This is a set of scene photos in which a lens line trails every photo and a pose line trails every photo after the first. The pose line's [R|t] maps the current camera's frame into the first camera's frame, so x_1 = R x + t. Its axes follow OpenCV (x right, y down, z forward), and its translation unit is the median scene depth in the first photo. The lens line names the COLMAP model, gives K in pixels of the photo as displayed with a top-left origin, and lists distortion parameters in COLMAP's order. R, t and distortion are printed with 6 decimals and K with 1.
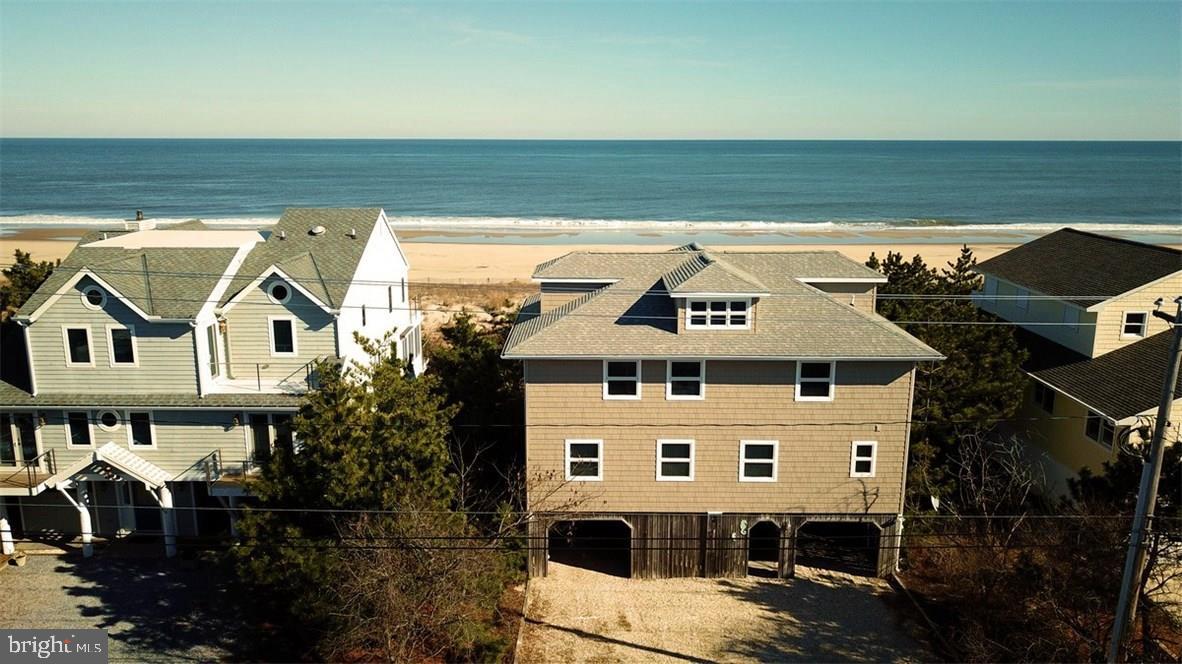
lens RADIAL K [[885.2, 0, 591.0], [0, 885.2, 332.0], [0, 0, 1]] dist [0.005723, 0.000735]
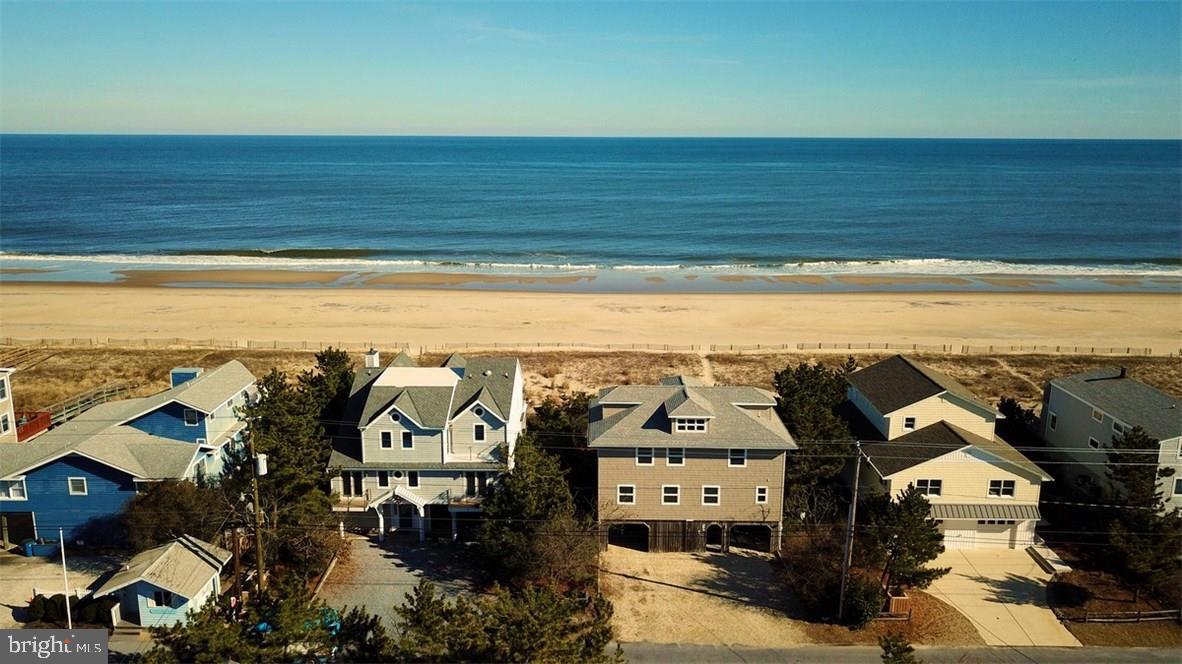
lens RADIAL K [[879.5, 0, 585.4], [0, 879.5, 331.7], [0, 0, 1]] dist [0.055310, -0.100212]
pose [[0.999937, 0.001888, -0.011050, -0.081487], [-0.001848, 0.999992, 0.003553, -0.243932], [0.011057, -0.003532, 0.999933, -1.063361]]
